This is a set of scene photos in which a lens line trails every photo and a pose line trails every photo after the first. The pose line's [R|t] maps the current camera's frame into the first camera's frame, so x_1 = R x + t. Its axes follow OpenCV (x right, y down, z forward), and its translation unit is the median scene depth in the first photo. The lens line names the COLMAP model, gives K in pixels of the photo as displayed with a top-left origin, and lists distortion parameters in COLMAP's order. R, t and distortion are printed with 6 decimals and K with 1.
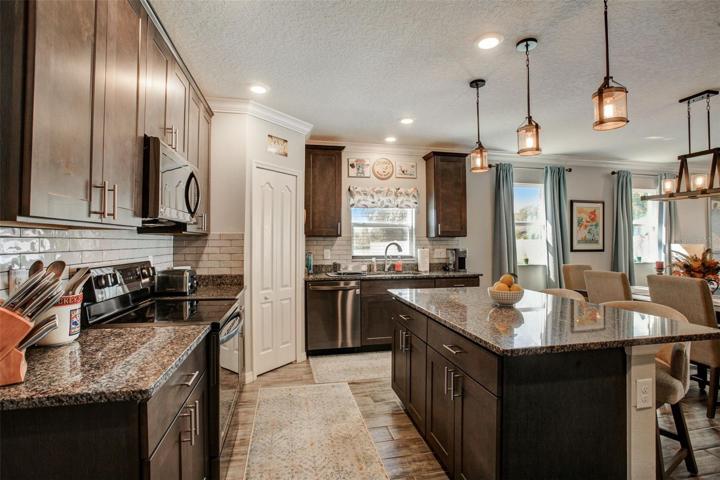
lens RADIAL K [[351.1, 0, 363.5], [0, 351.1, 237.7], [0, 0, 1]] dist [-0.053481, 0.000081]
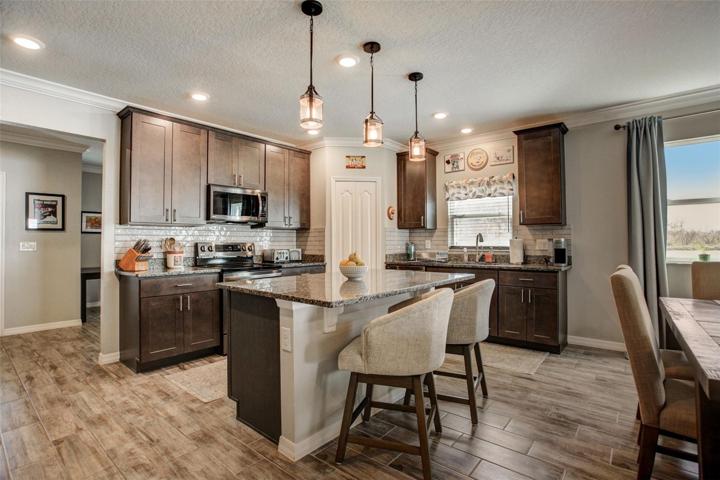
lens RADIAL K [[351.1, 0, 363.5], [0, 351.1, 237.7], [0, 0, 1]] dist [-0.053481, 0.000081]
pose [[0.630041, -0.011254, -0.776481, 0.631789], [0.011764, 0.999919, -0.004947, 0.028227], [0.776473, -0.006018, 0.630122, 0.125460]]
